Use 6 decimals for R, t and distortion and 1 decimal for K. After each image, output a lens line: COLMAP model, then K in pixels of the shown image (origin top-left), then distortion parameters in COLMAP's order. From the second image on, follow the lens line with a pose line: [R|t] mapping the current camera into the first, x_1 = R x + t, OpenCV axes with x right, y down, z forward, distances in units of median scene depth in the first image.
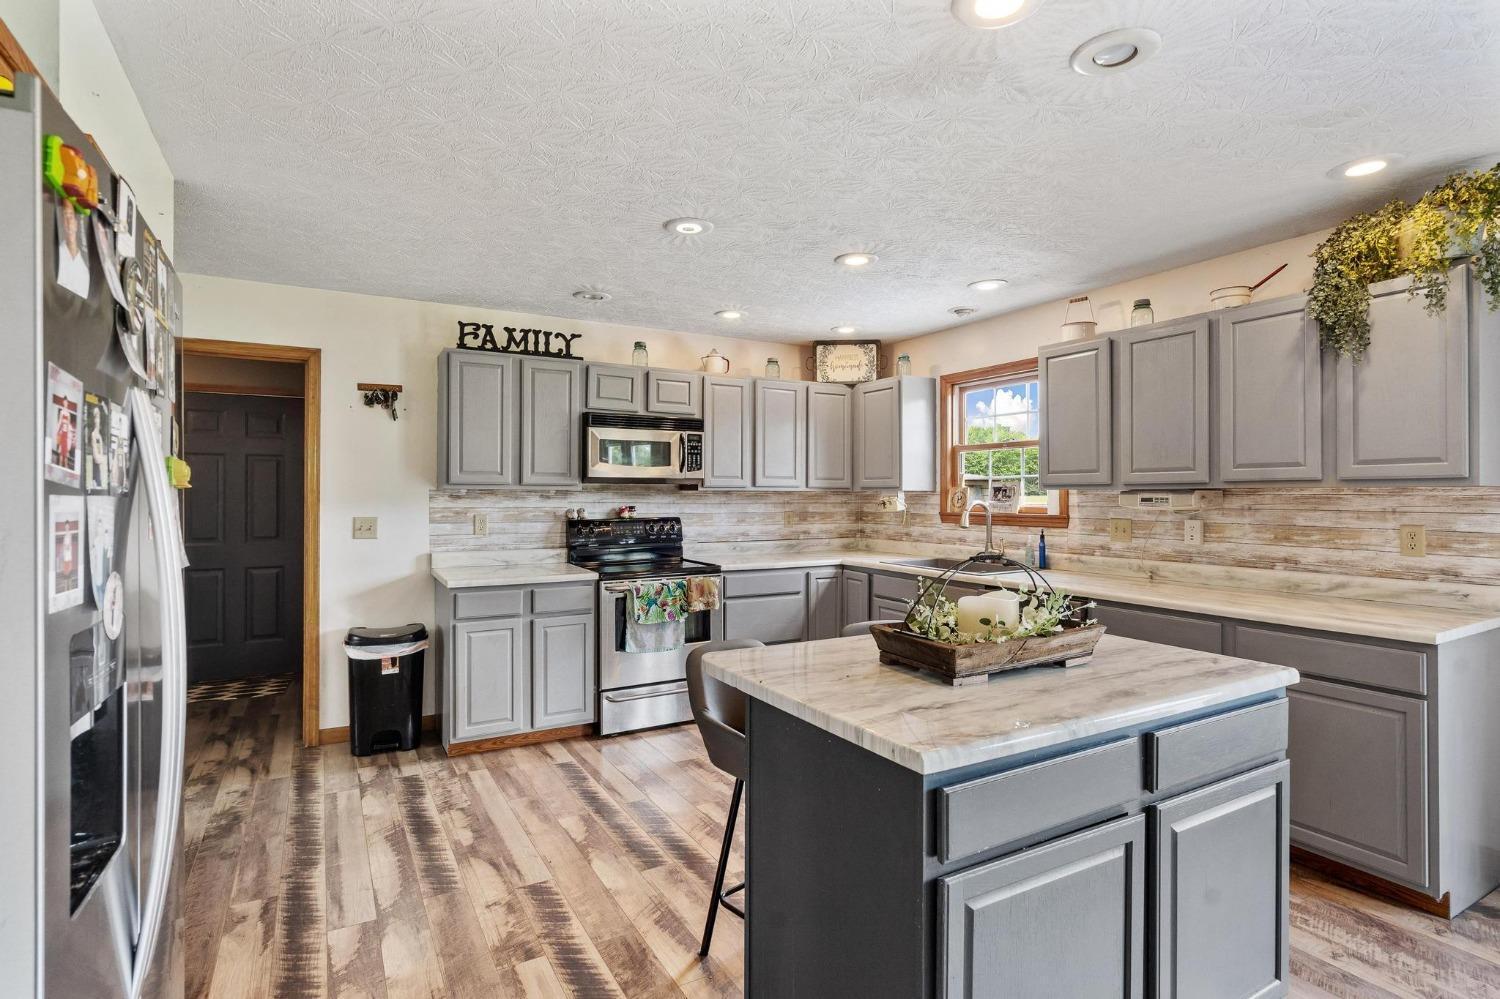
lens RADIAL K [[734.8, 0, 751.7], [0, 734.8, 494.4], [0, 0, 1]] dist [0.001608, 0.000026]
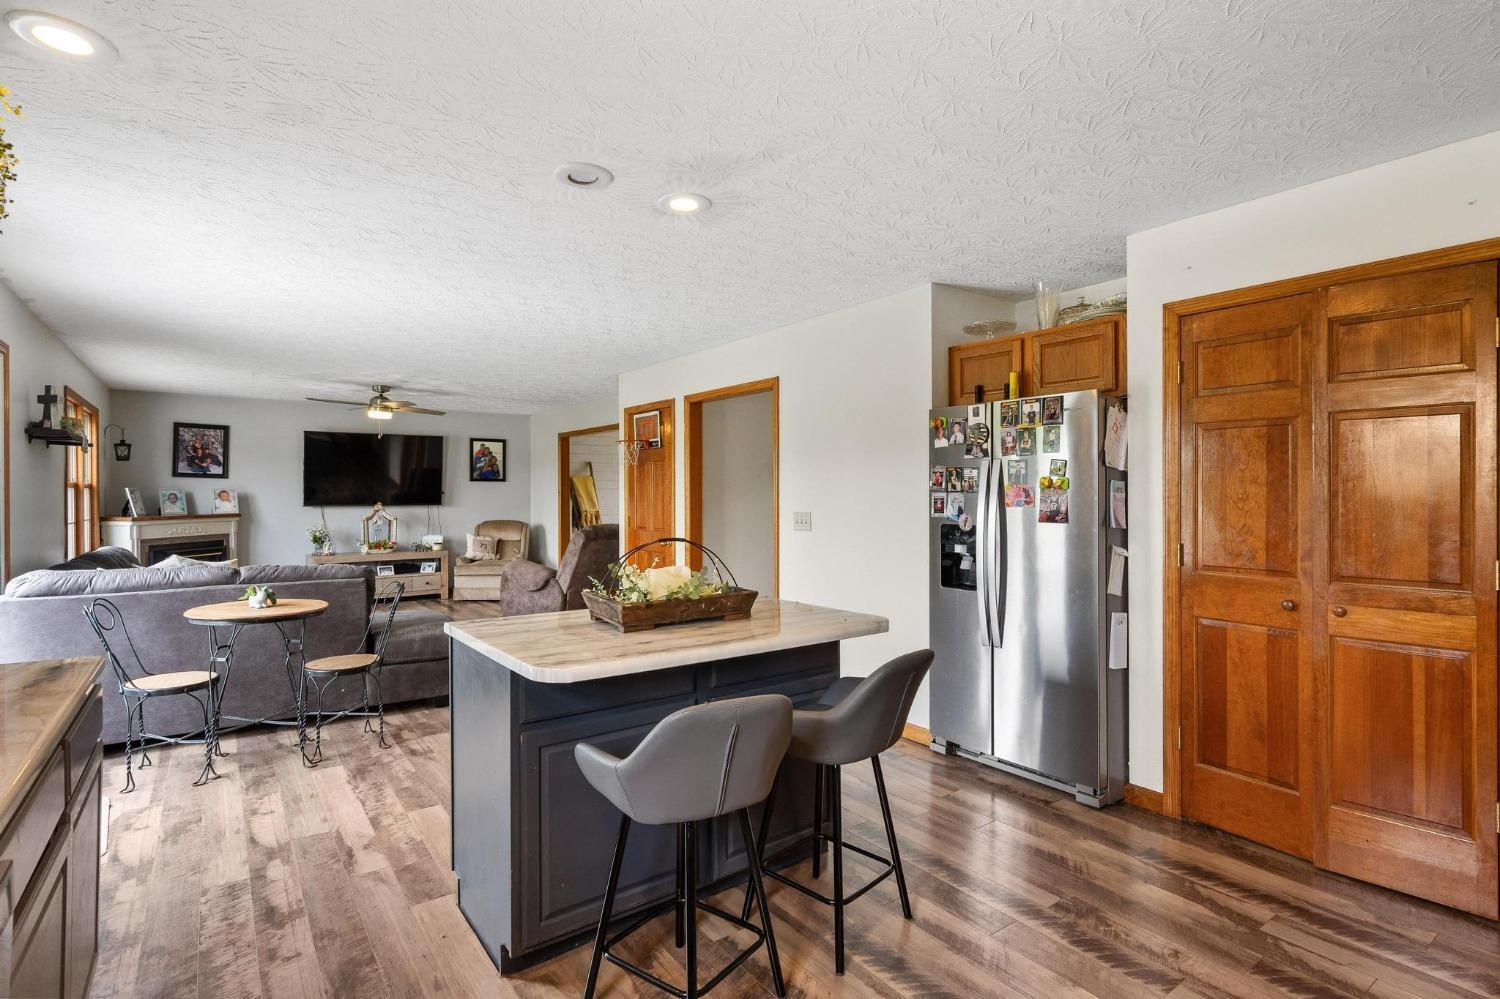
lens RADIAL K [[734.8, 0, 748.0], [0, 734.8, 495.3], [0, 0, 1]] dist [0.001608, 0.000026]
pose [[-0.993421, 0.004927, -0.114416, 0.285957], [0.005074, 0.999987, -0.000996, 0.006386], [0.114409, -0.001570, -0.993432, 2.027497]]
